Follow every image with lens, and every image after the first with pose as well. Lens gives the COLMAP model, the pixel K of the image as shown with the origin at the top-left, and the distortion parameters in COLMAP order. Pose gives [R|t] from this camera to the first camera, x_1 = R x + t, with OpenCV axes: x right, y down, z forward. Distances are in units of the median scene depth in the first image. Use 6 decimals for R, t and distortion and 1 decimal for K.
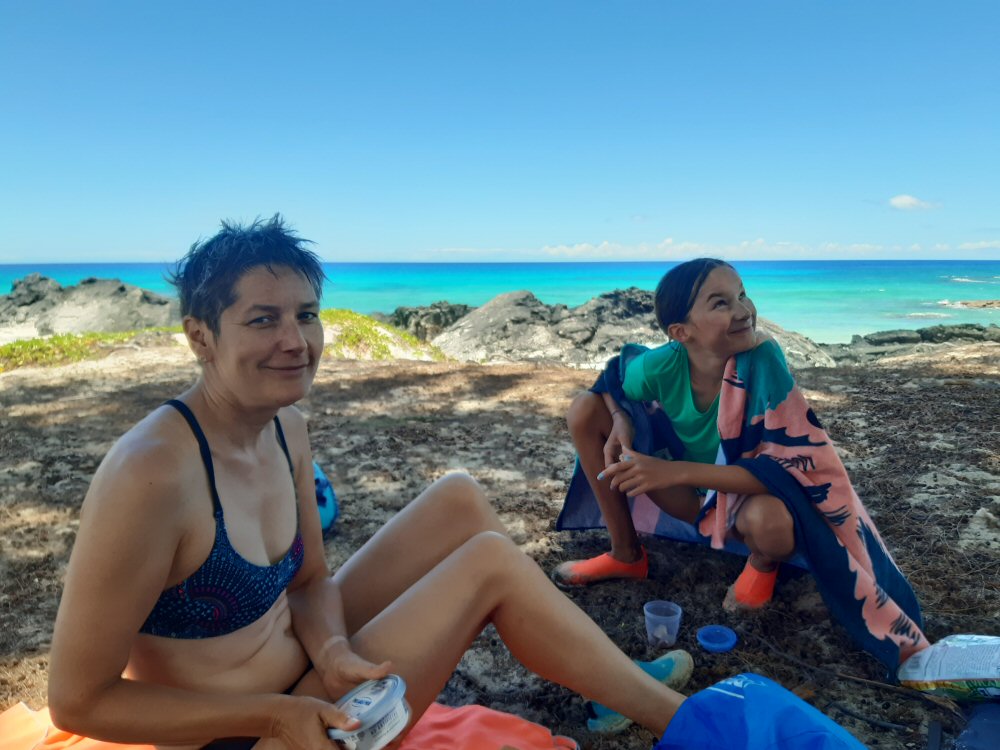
lens RADIAL K [[770.2, 0, 500.0], [0, 770.2, 375.0], [0, 0, 1]] dist [-0.001072, -0.068577]
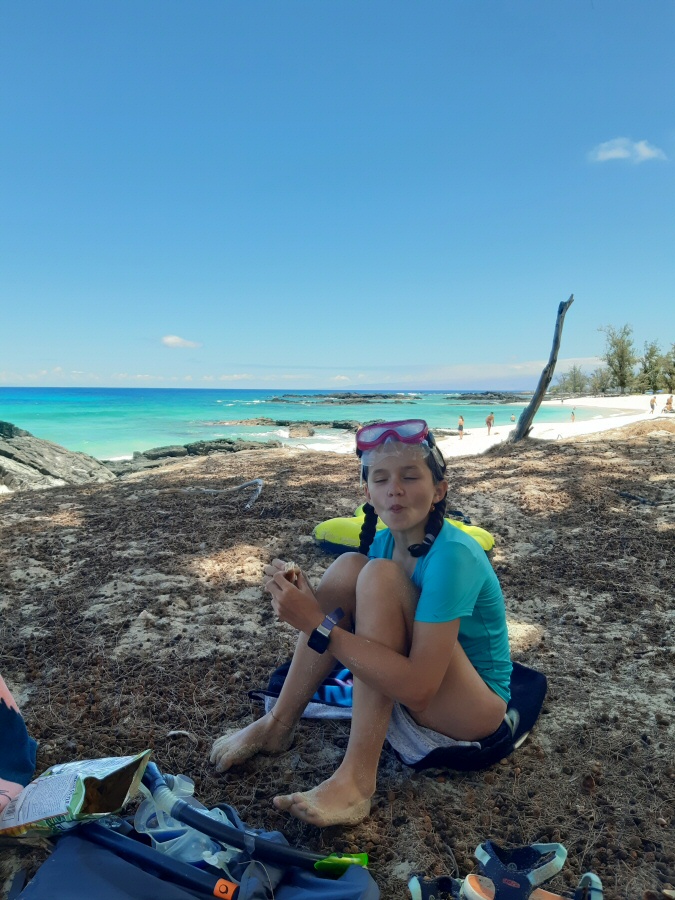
lens RADIAL K [[693.2, 0, 337.5], [0, 693.2, 450.0], [0, 0, 1]] dist [-0.001072, -0.068577]
pose [[0.761526, -0.042474, 0.646741, 0.153923], [0.079874, 0.996394, -0.028612, -0.004140], [-0.643194, 0.073447, 0.762173, 0.026854]]
